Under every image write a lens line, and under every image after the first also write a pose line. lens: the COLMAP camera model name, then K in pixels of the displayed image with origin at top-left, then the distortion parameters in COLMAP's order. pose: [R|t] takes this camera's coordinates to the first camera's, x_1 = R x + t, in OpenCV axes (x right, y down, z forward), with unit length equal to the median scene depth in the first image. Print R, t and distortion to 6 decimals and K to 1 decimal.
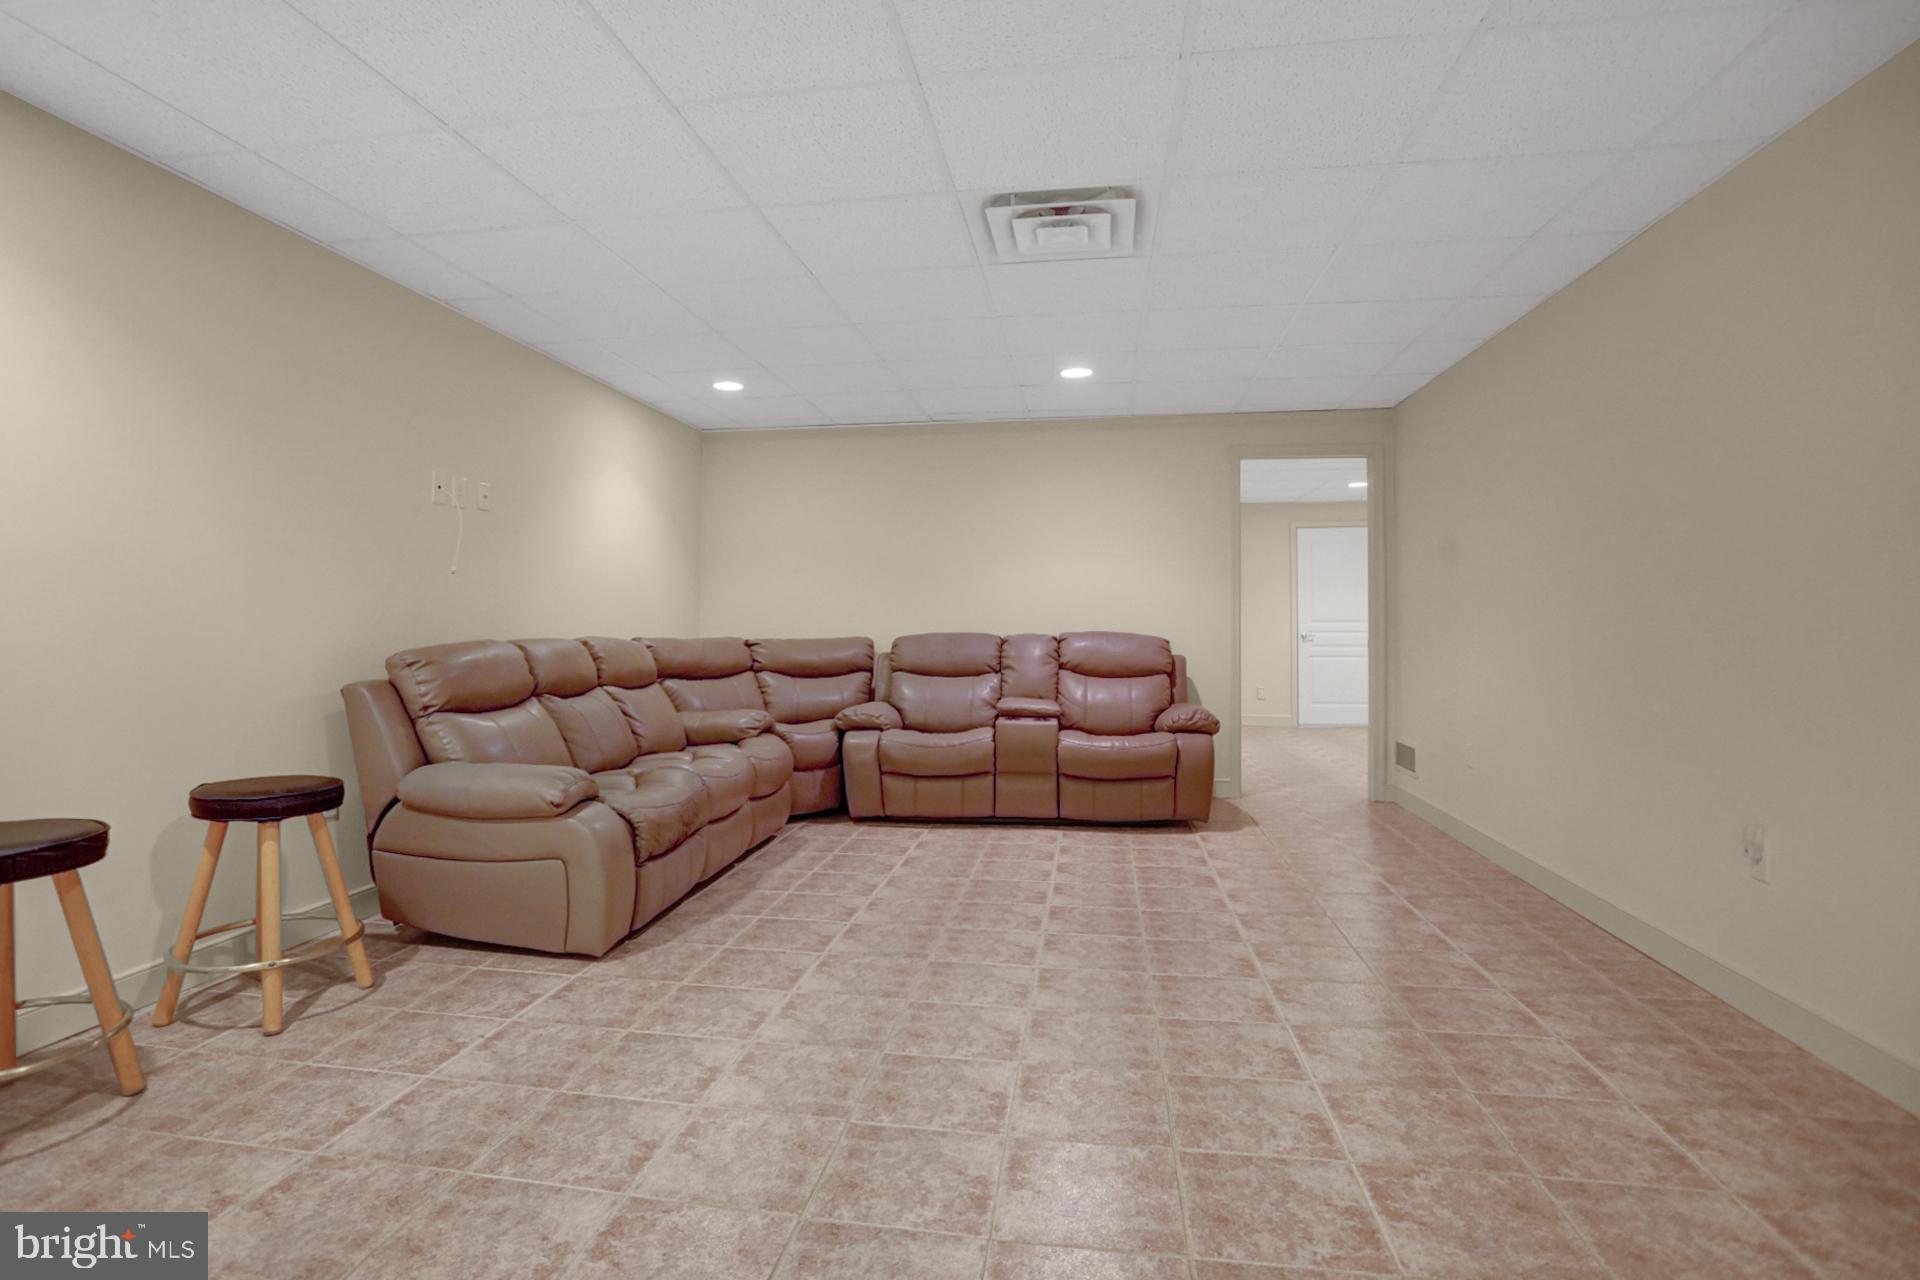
lens RADIAL K [[969.3, 0, 953.7], [0, 969.3, 621.1], [0, 0, 1]] dist [-0.040516, 0.001669]
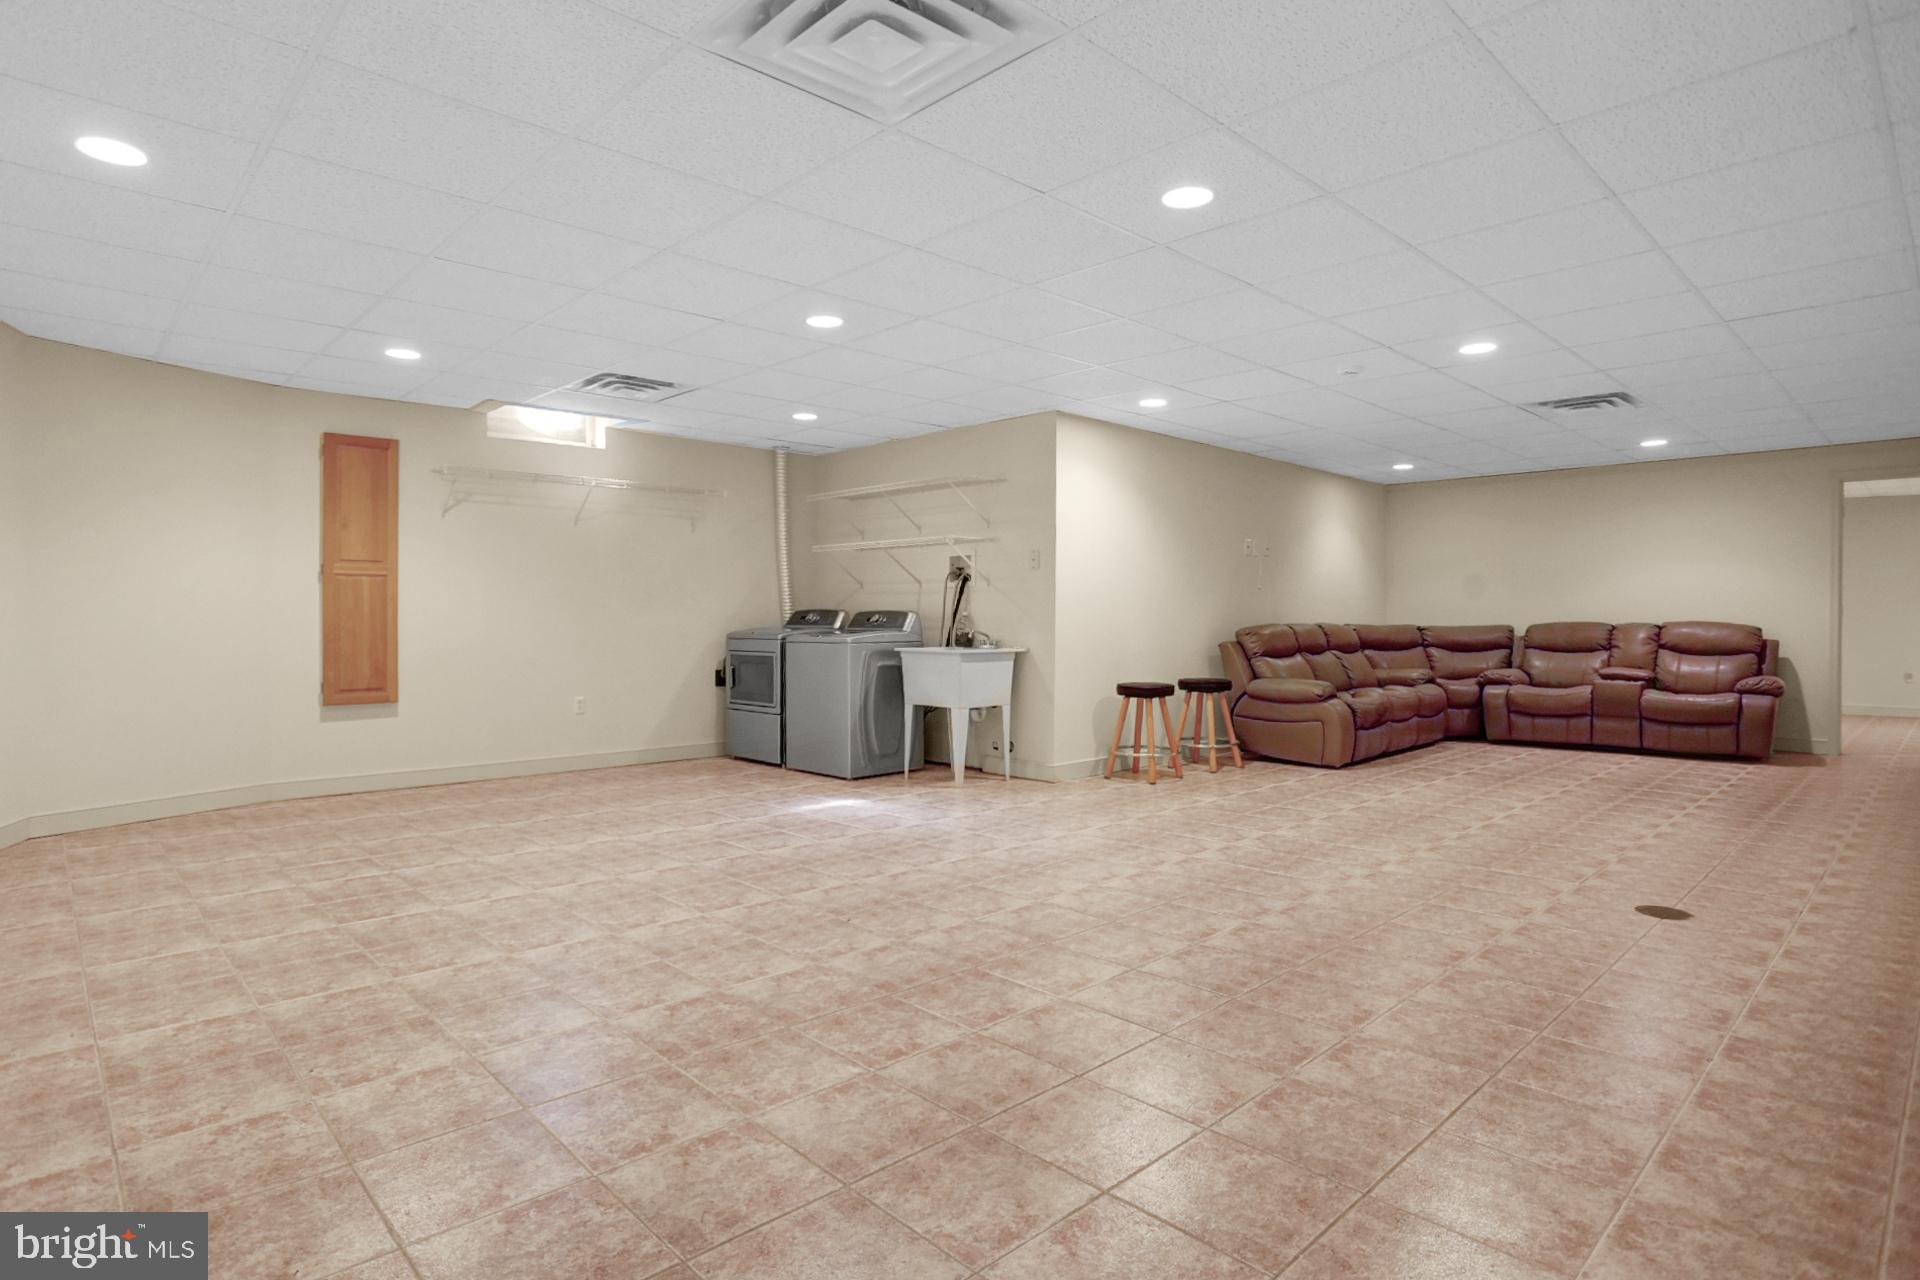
lens RADIAL K [[969.3, 0, 953.7], [0, 969.3, 621.1], [0, 0, 1]] dist [-0.040516, 0.001669]
pose [[0.779458, 0.001931, -0.626452, 0.189864], [0.002040, 0.999982, 0.005620, 0.001841], [0.626452, -0.005659, 0.779440, -0.744859]]
